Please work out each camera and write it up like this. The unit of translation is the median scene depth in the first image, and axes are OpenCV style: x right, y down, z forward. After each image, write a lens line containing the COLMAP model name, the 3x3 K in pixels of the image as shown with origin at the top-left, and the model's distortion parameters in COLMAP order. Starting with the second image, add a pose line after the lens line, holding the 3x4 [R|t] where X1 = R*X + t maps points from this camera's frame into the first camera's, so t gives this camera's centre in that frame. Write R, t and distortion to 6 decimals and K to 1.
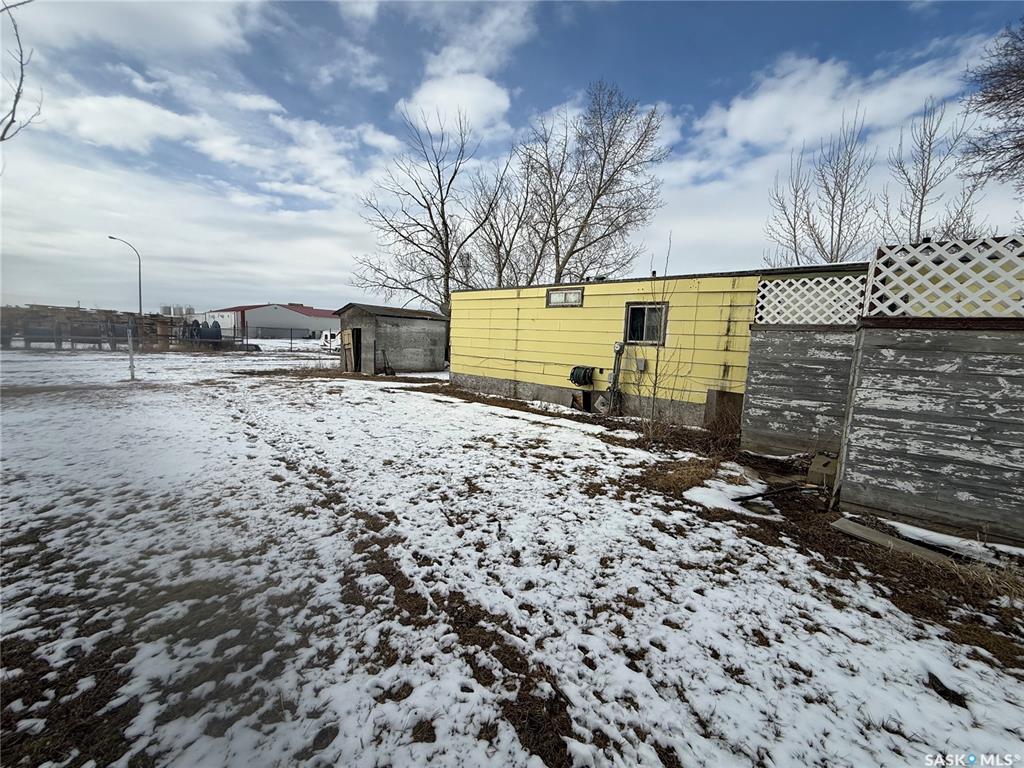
lens RADIAL K [[408.2, 0, 512.0], [0, 408.2, 384.0], [0, 0, 1]] dist [0.001006, 0.000126]
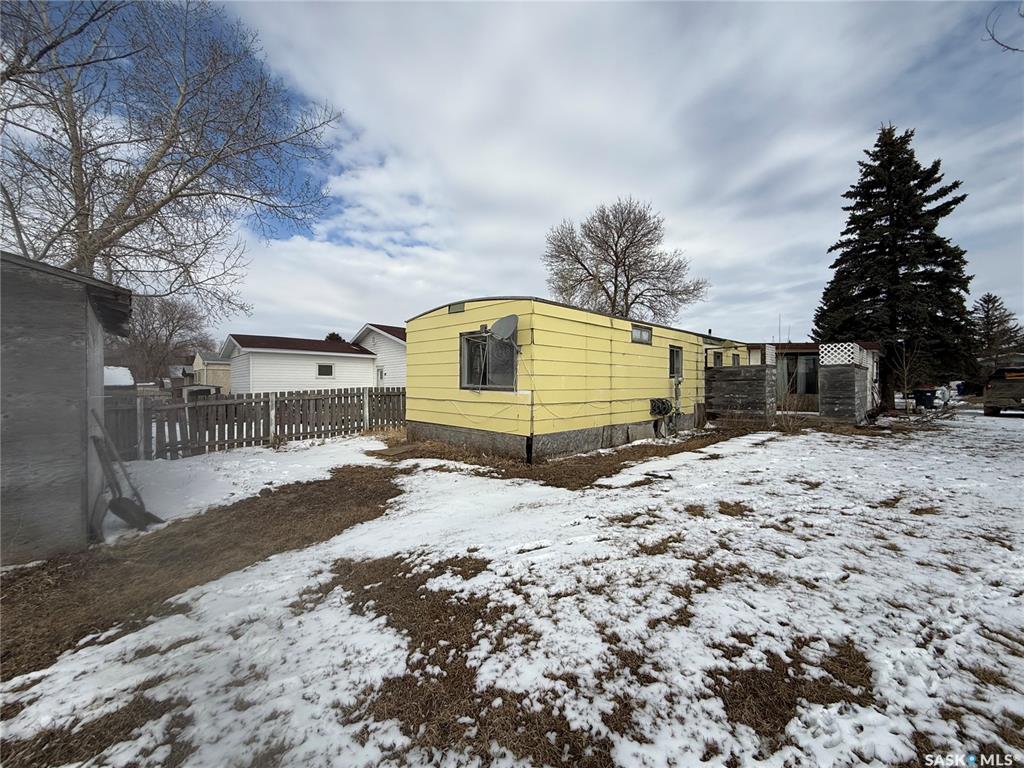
lens RADIAL K [[408.2, 0, 512.0], [0, 408.2, 384.0], [0, 0, 1]] dist [0.001006, 0.000126]
pose [[0.081984, -0.039966, 0.995832, -0.988524], [0.121645, 0.992126, 0.029802, -0.167894], [-0.989182, 0.118694, 0.086200, 1.325456]]
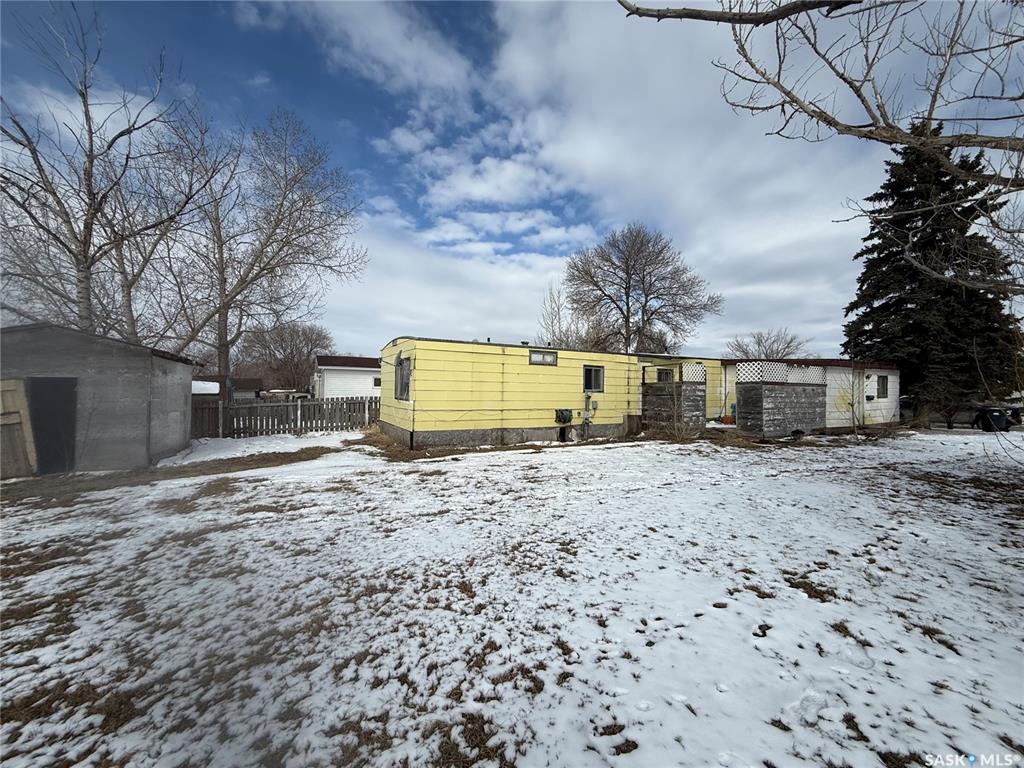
lens RADIAL K [[408.2, 0, 512.0], [0, 408.2, 384.0], [0, 0, 1]] dist [0.001006, 0.000126]
pose [[0.356599, -0.016367, 0.934114, -1.189499], [0.111938, 0.993392, -0.025327, -0.113785], [-0.927527, 0.113595, 0.356074, 0.677153]]
